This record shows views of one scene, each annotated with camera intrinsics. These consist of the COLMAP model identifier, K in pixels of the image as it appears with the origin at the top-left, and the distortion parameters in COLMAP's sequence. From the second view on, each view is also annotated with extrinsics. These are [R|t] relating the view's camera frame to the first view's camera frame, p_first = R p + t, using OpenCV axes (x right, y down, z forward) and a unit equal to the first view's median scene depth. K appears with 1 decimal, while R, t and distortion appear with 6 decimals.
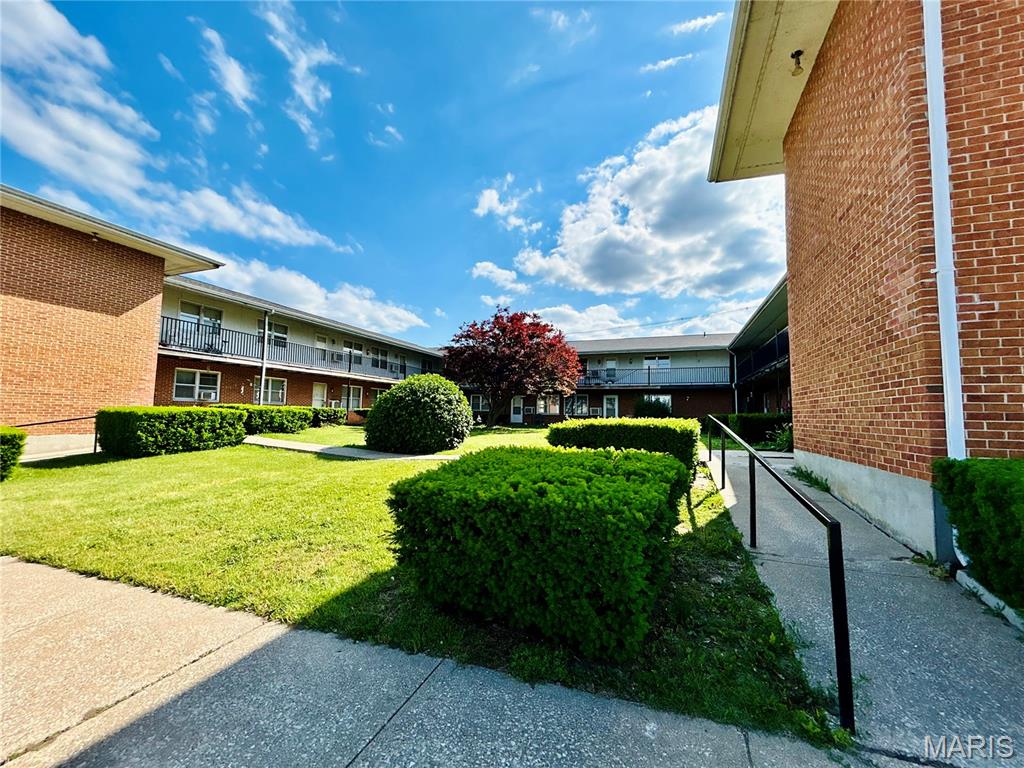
lens RADIAL K [[410.6, 0, 517.6], [0, 410.6, 386.6], [0, 0, 1]] dist [-0.001024, 0.000381]
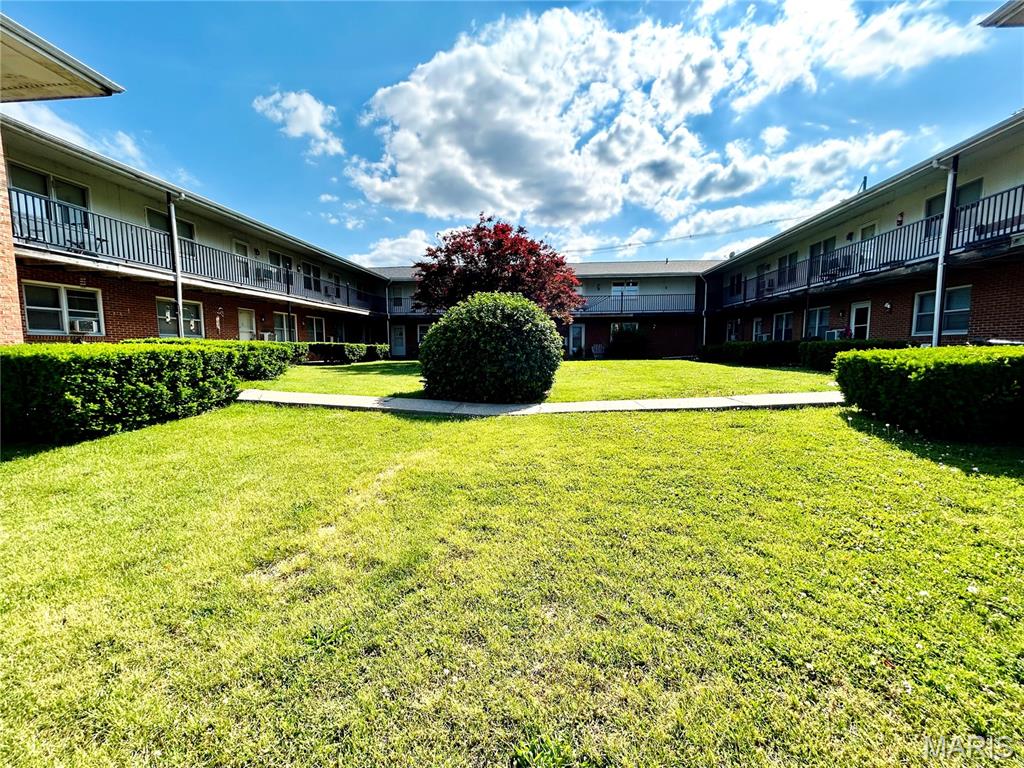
lens RADIAL K [[410.6, 0, 518.4], [0, 410.6, 385.5], [0, 0, 1]] dist [-0.001024, 0.000381]
pose [[0.966000, -0.044164, 0.254741, -0.287005], [0.001466, 0.986222, 0.165420, 0.008984], [-0.258537, -0.159422, 0.952756, 0.208762]]
